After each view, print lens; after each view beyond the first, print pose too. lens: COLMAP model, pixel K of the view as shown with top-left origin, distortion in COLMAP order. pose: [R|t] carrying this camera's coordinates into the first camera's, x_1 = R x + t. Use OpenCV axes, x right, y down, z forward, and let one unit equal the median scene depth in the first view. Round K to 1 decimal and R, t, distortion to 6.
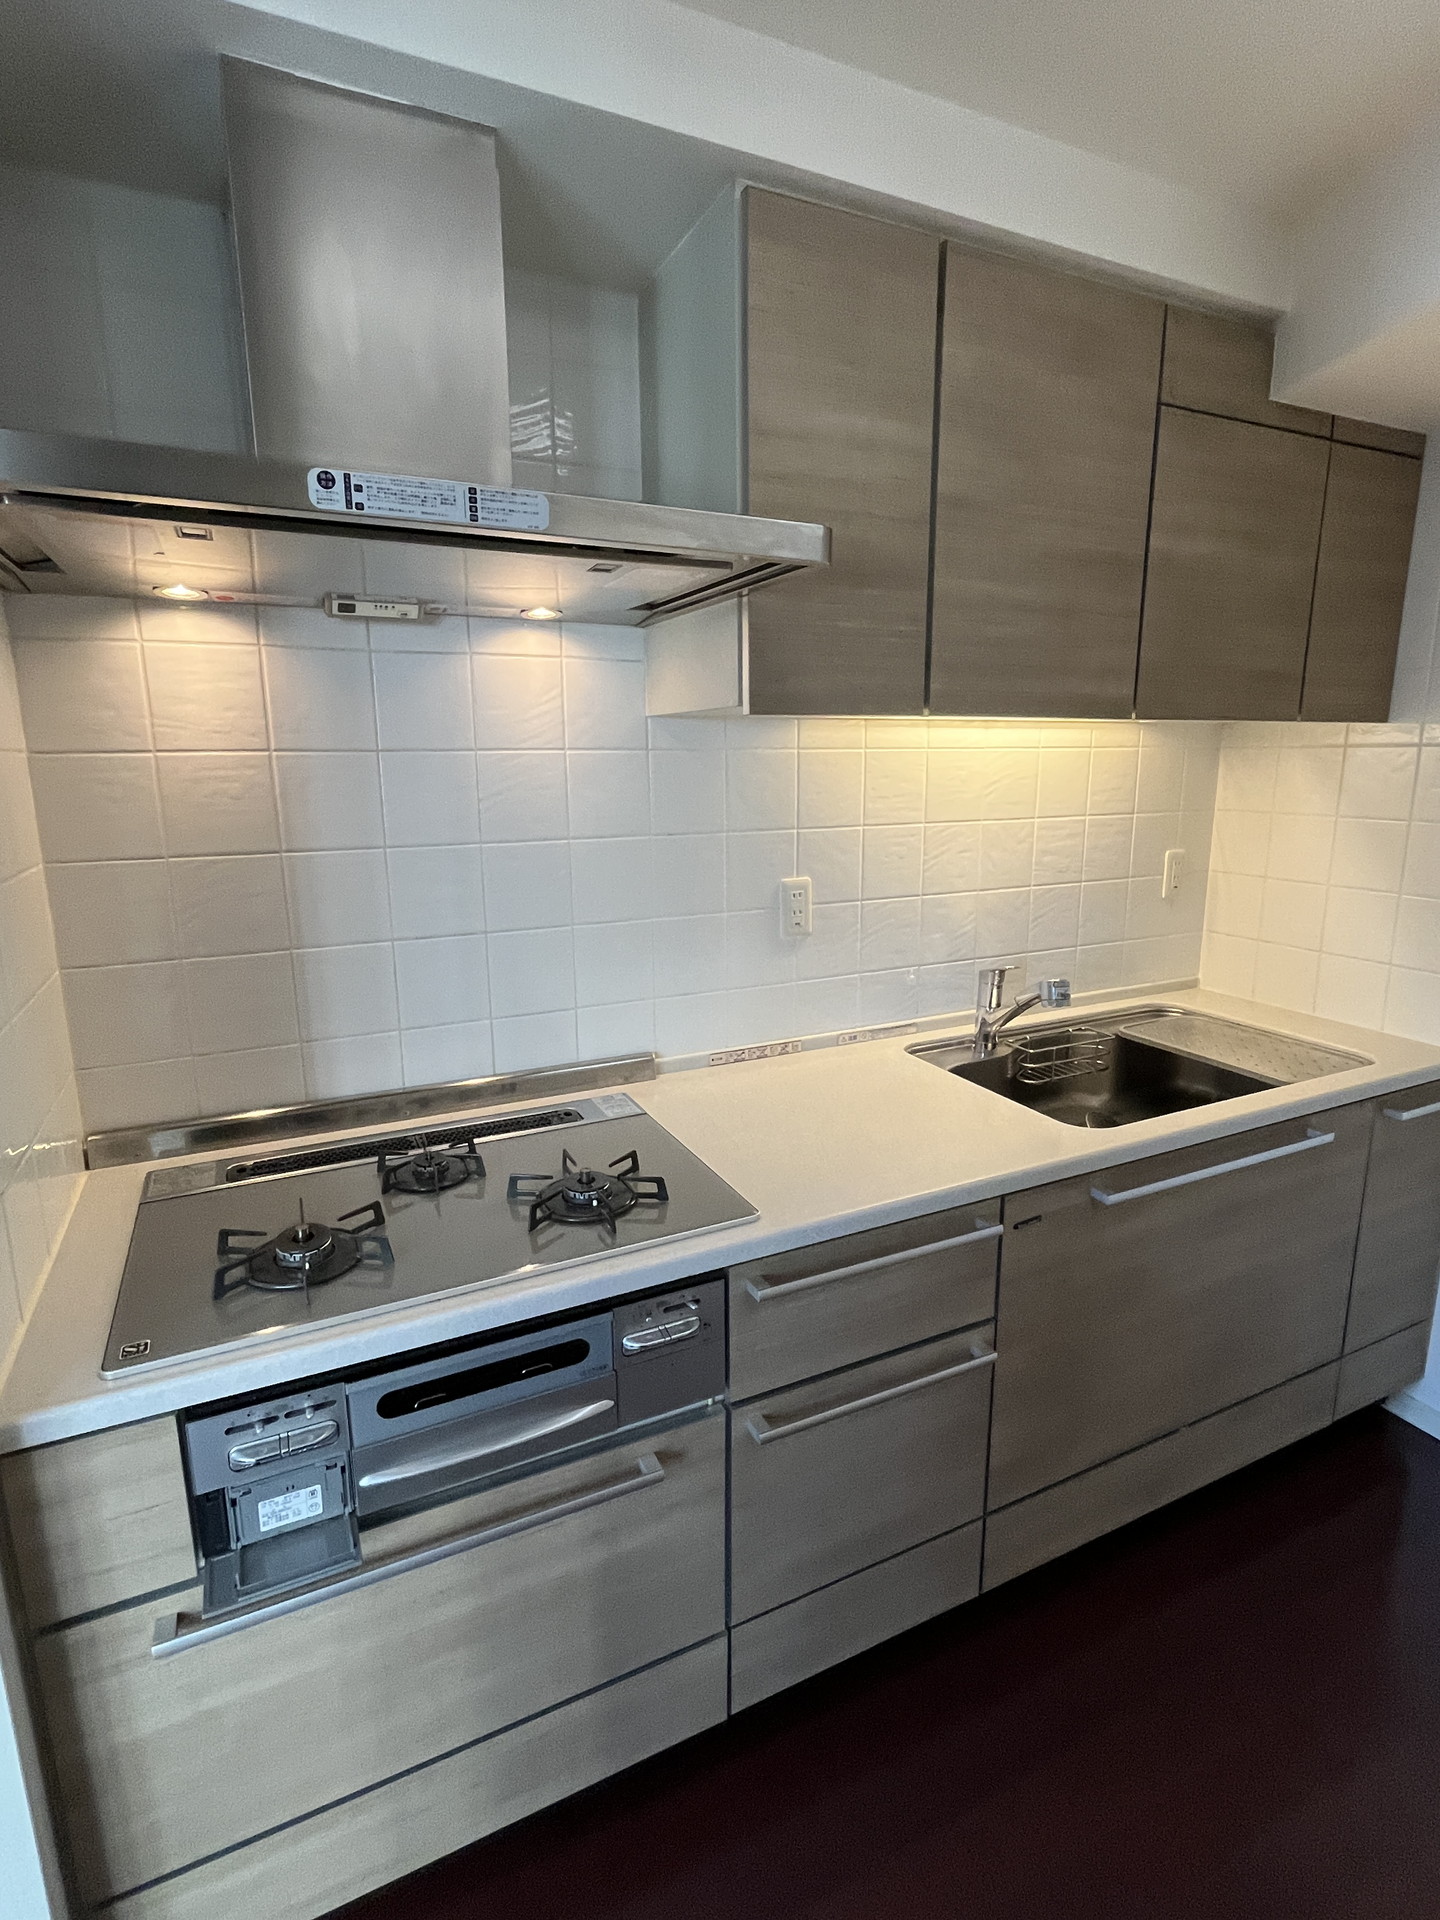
lens RADIAL K [[959.7, 0, 733.4], [0, 959.7, 956.5], [0, 0, 1]] dist [-0.006152, -0.000321]
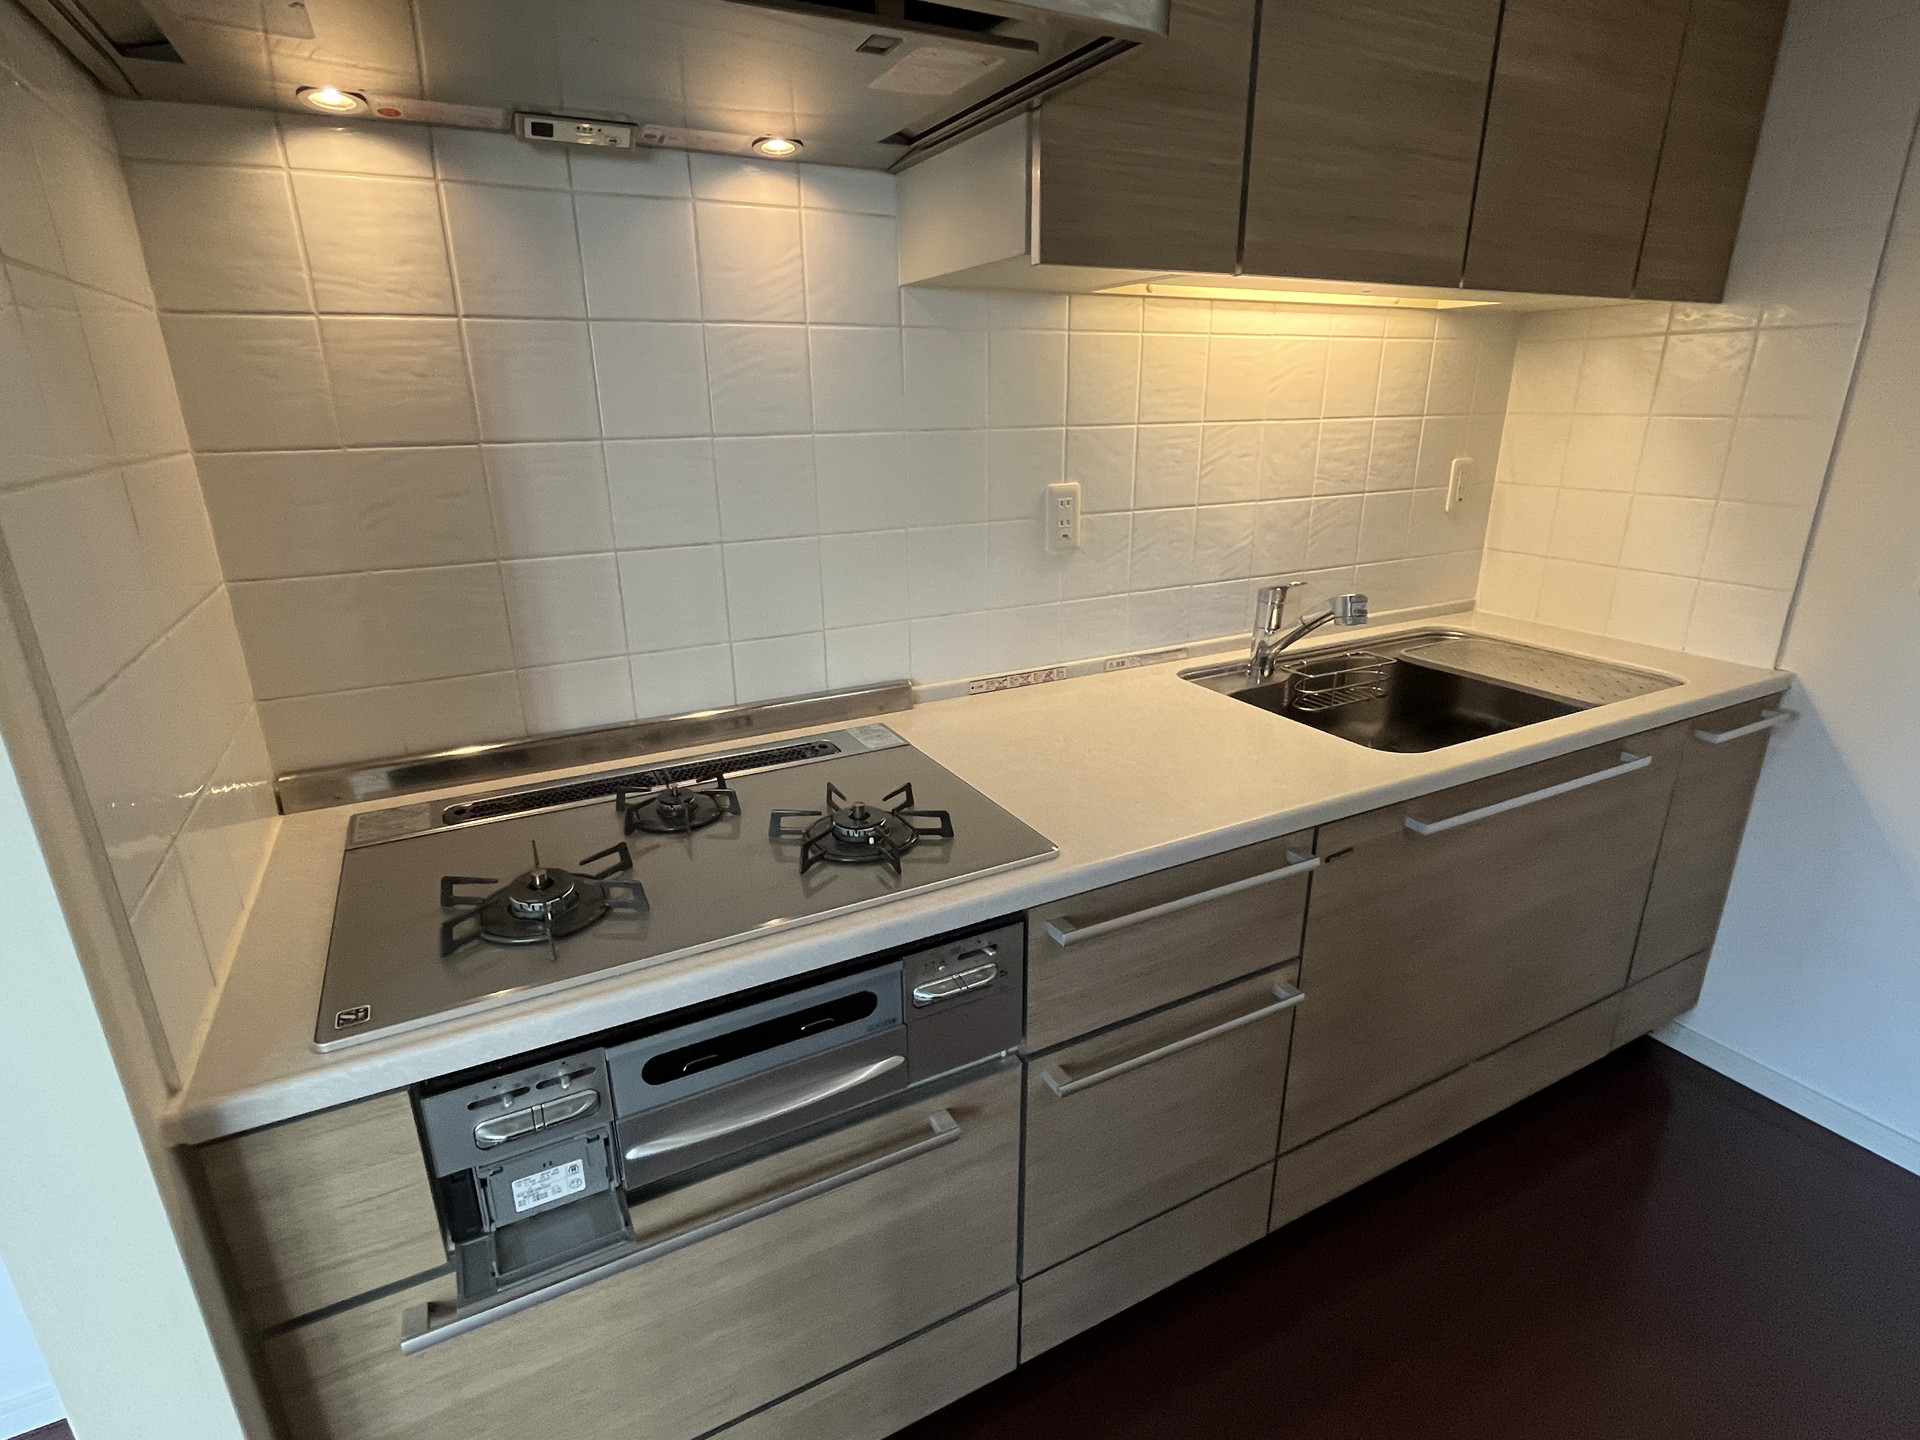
lens RADIAL K [[959.7, 0, 960.0], [0, 959.7, 720.0], [0, 0, 1]] dist [-0.006152, -0.000321]
pose [[0.999600, -0.012877, 0.025178, -0.079763], [0.009774, 0.992764, 0.119686, 0.040571], [-0.026537, -0.119392, 0.992492, 0.131838]]
